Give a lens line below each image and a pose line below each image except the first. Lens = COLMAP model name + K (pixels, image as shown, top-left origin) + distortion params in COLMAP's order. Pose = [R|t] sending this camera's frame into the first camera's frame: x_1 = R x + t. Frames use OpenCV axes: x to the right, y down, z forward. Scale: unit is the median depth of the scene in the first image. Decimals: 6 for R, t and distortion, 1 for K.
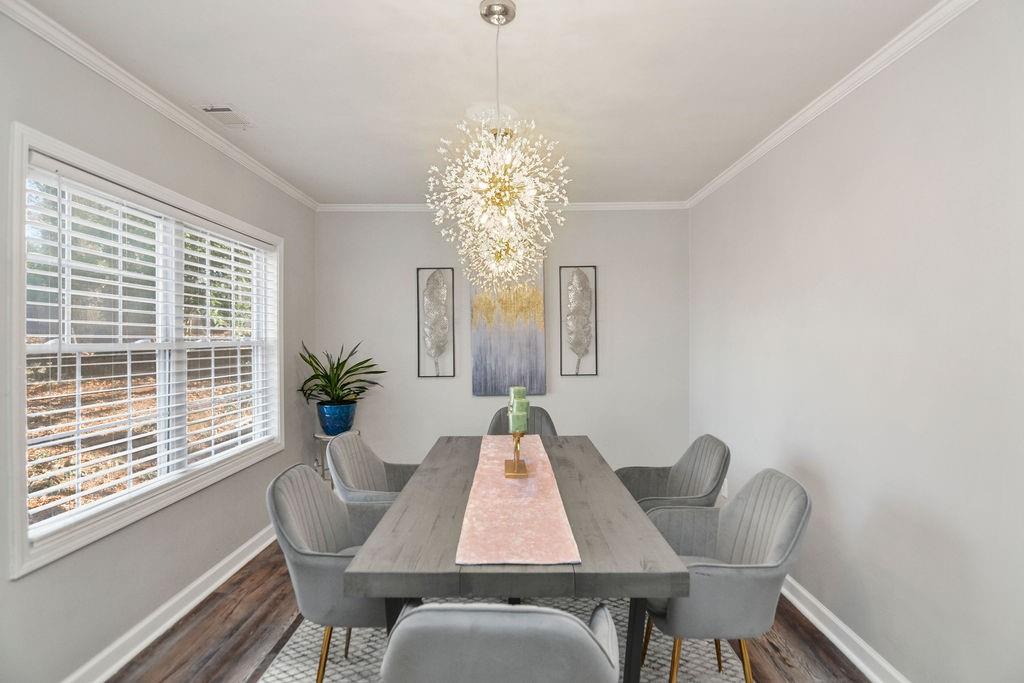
lens RADIAL K [[518.9, 0, 513.8], [0, 518.9, 333.7], [0, 0, 1]] dist [-0.002338, -0.000186]
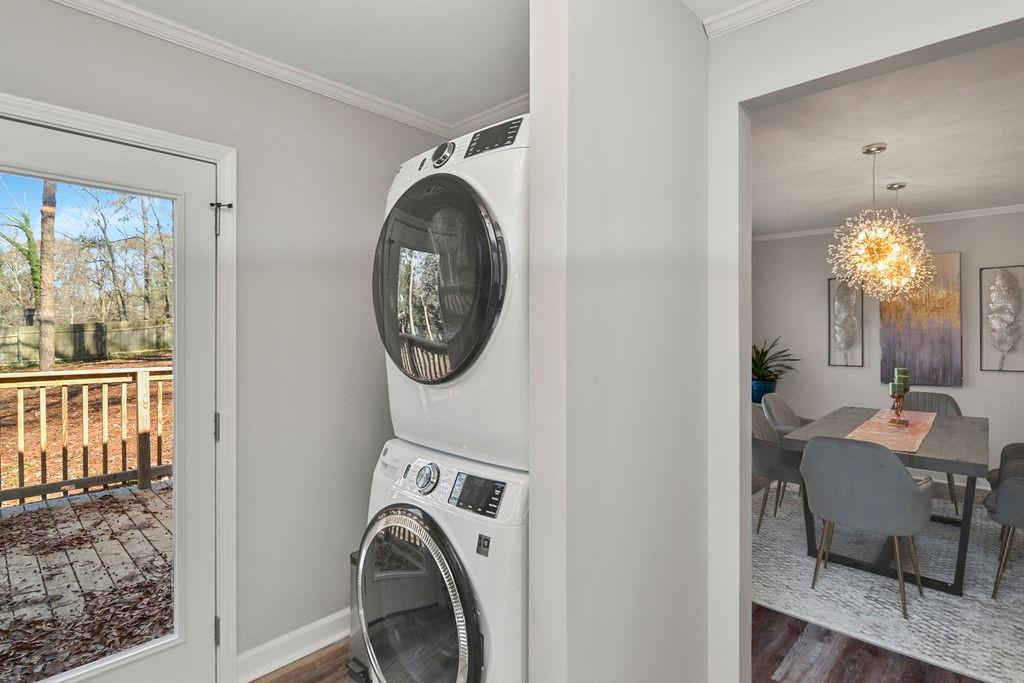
lens RADIAL K [[518.9, 0, 513.8], [0, 518.9, 333.7], [0, 0, 1]] dist [-0.002338, -0.000186]
pose [[0.735293, 0.006624, -0.677717, 0.106834], [-0.001593, 0.999966, 0.008046, -0.002225], [0.677747, -0.004836, 0.735279, -0.445760]]
